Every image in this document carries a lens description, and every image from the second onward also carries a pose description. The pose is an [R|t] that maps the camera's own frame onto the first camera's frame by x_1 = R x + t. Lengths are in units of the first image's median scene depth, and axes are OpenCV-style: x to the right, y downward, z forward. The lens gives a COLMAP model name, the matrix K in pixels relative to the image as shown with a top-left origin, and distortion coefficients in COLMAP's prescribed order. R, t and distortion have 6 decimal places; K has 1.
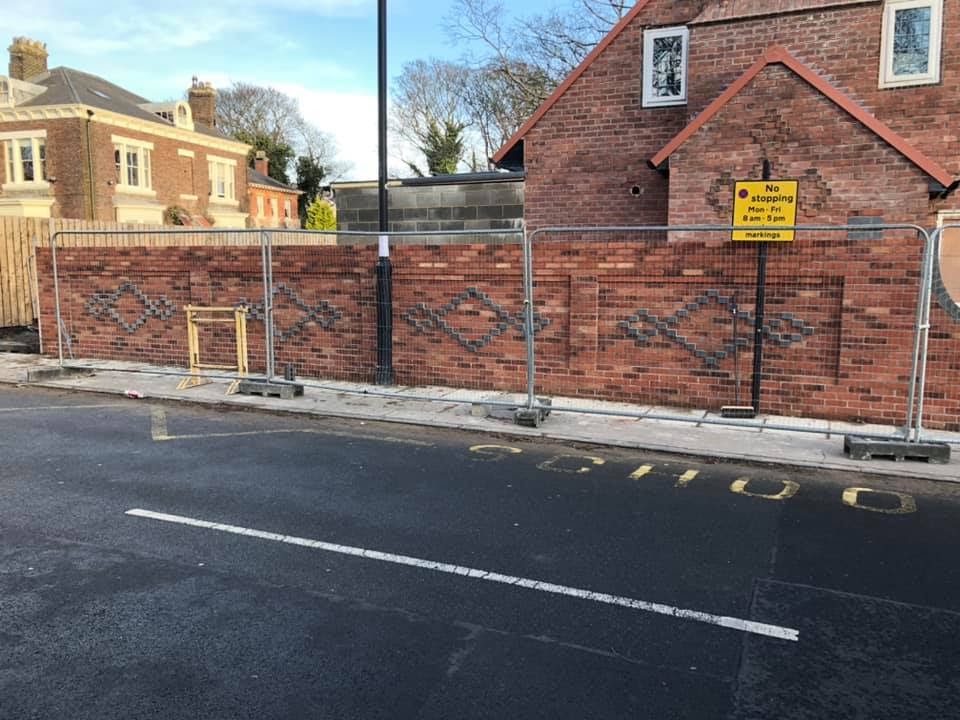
lens RADIAL K [[777.5, 0, 480.0], [0, 777.5, 360.0], [0, 0, 1]] dist [0.041937, -0.049101]
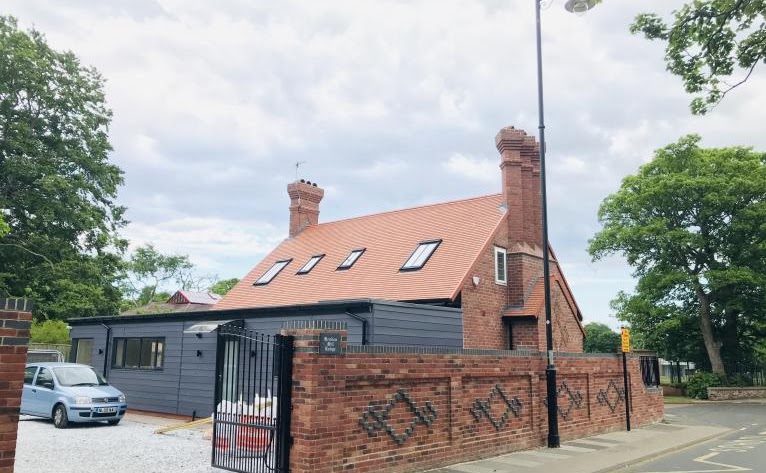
lens RADIAL K [[636.2, 0, 383.0], [0, 636.2, 236.5], [0, 0, 1]] dist [0.025852, 0.000645]
pose [[0.265815, 0.179354, 0.947193, -1.702643], [0.109799, 0.970514, -0.214583, -0.160100], [-0.957751, 0.161040, 0.238285, 1.081279]]
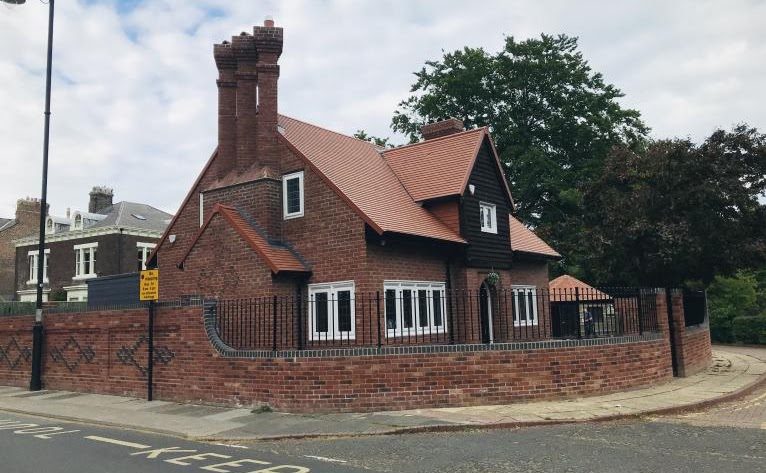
lens RADIAL K [[636.2, 0, 383.0], [0, 636.2, 236.5], [0, 0, 1]] dist [0.025852, 0.000645]
pose [[0.974230, -0.060062, -0.217414, 1.162375], [0.005113, 0.969528, -0.244926, 0.061101], [0.225500, 0.237503, 0.944850, -0.376313]]
